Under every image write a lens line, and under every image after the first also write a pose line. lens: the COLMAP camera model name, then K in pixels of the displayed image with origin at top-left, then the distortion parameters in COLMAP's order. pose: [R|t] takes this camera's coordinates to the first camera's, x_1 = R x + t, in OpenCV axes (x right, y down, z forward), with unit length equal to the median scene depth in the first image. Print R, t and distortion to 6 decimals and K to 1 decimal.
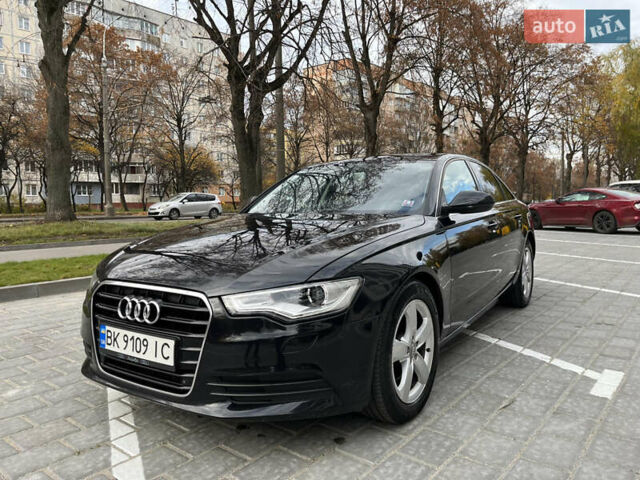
lens RADIAL K [[482.9, 0, 316.4], [0, 482.9, 235.7], [0, 0, 1]] dist [0.080163, -0.111796]
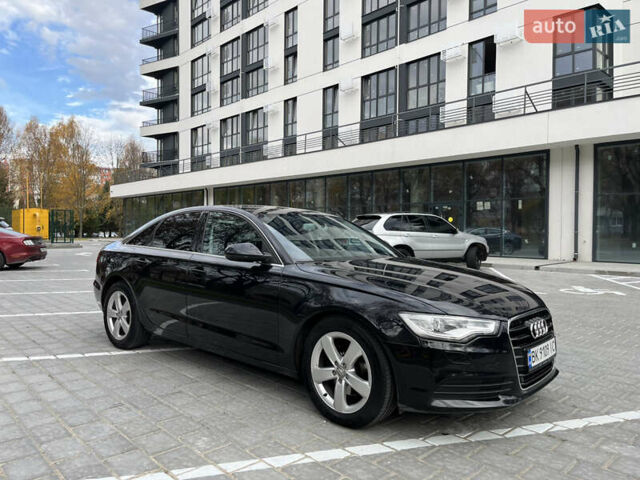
lens RADIAL K [[483.4, 0, 314.9], [0, 483.4, 237.5], [0, 0, 1]] dist [0.072005, -0.099118]
pose [[0.146223, 0.000302, 0.989252, -1.484787], [0.061909, 0.998037, -0.009456, -0.113435], [-0.987313, 0.062626, 0.145917, 1.113727]]
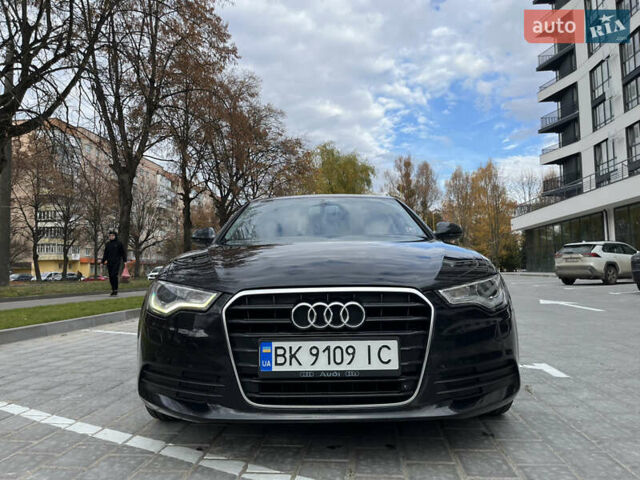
lens RADIAL K [[489.9, 0, 312.1], [0, 489.9, 240.0], [0, 0, 1]] dist [0.036832, -0.080978]
pose [[0.840724, 0.032335, 0.540498, -0.671301], [0.046480, 0.990221, -0.131537, 0.103538], [-0.539466, 0.135709, 0.830999, 0.215696]]
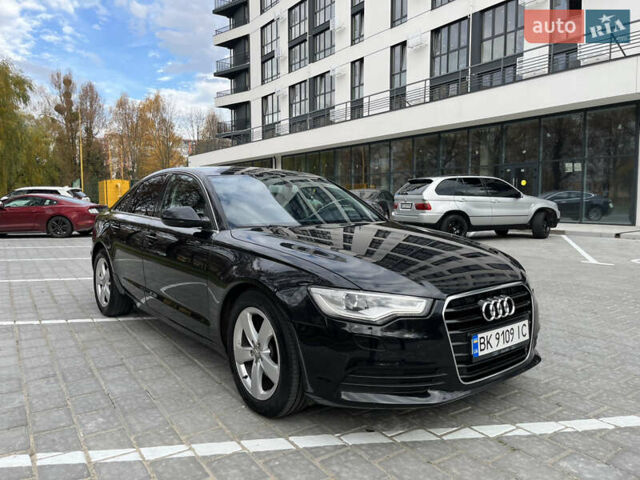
lens RADIAL K [[483.4, 0, 314.9], [0, 483.4, 237.5], [0, 0, 1]] dist [0.072005, -0.099118]
pose [[0.308258, -0.064660, 0.949103, -1.244198], [0.069305, 0.996563, 0.045384, -0.078099], [-0.948775, 0.051788, 0.311680, 0.813677]]
